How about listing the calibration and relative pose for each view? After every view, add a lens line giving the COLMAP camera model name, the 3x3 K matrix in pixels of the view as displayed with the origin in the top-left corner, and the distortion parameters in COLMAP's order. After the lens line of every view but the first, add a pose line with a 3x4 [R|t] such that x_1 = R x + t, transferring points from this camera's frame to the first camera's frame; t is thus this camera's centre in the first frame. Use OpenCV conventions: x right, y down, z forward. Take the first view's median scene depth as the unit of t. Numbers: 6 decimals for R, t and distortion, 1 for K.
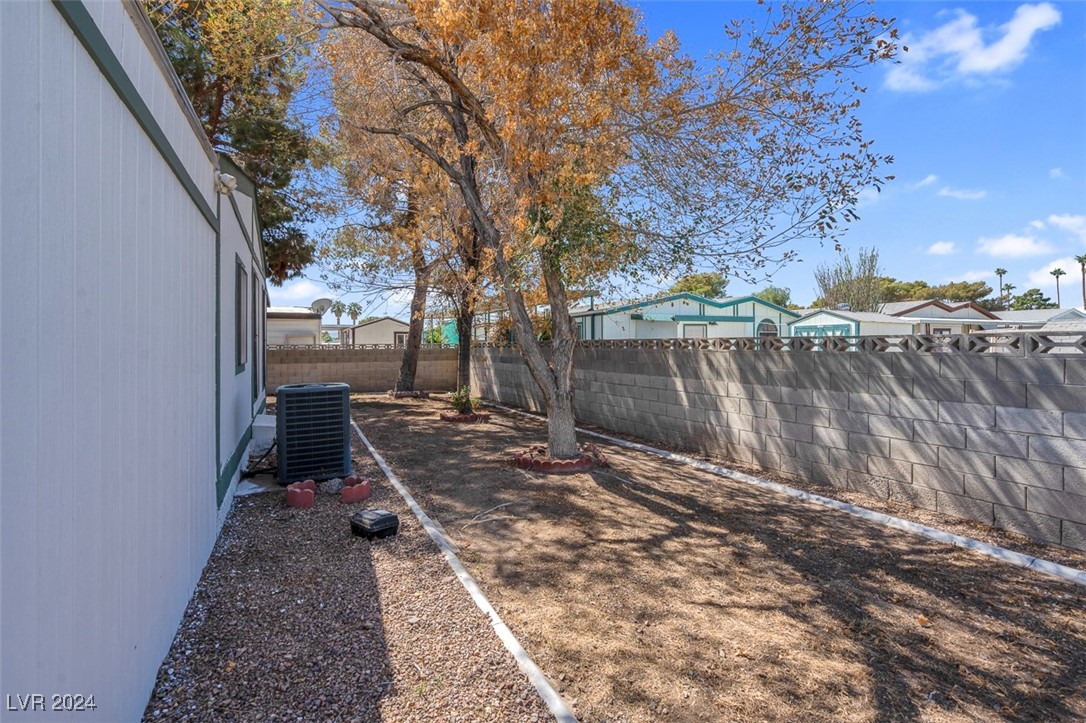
lens RADIAL K [[493.4, 0, 543.0], [0, 493.4, 361.5], [0, 0, 1]] dist [-0.000709, 0.001164]
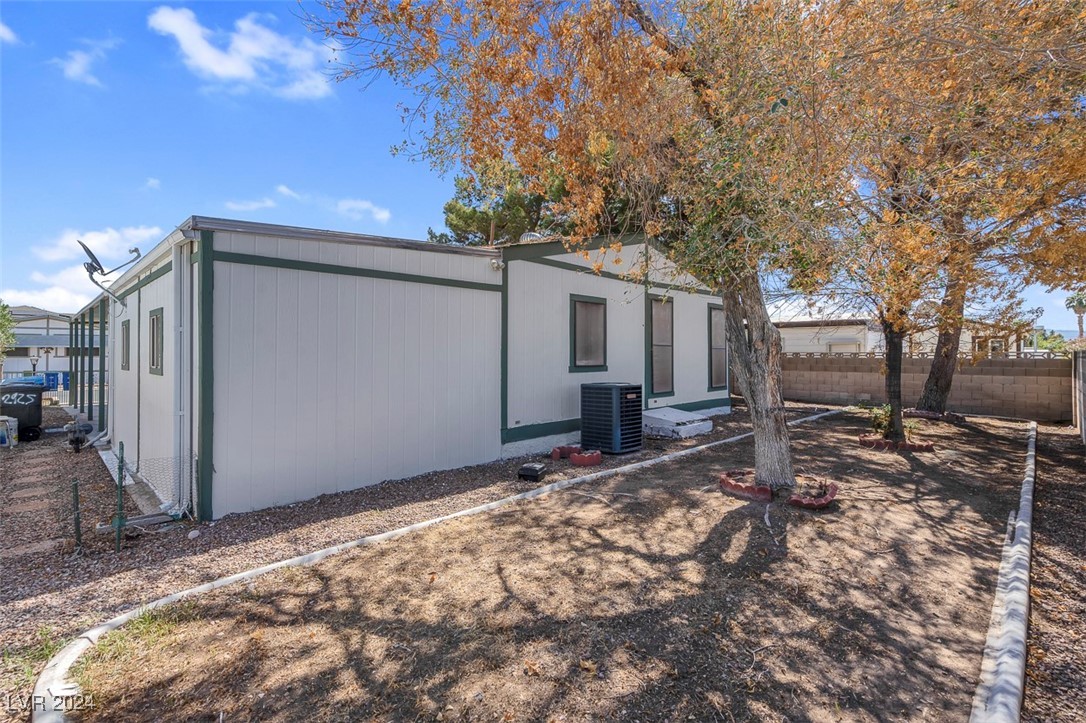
lens RADIAL K [[508.2, 0, 543.0], [0, 508.2, 361.5], [0, 0, 1]] dist [0.001984, 0.000731]
pose [[0.349090, 0.020089, -0.936874, 1.152351], [-0.033698, 0.999393, 0.008873, -0.026467], [0.936483, 0.028474, 0.349555, 0.481756]]
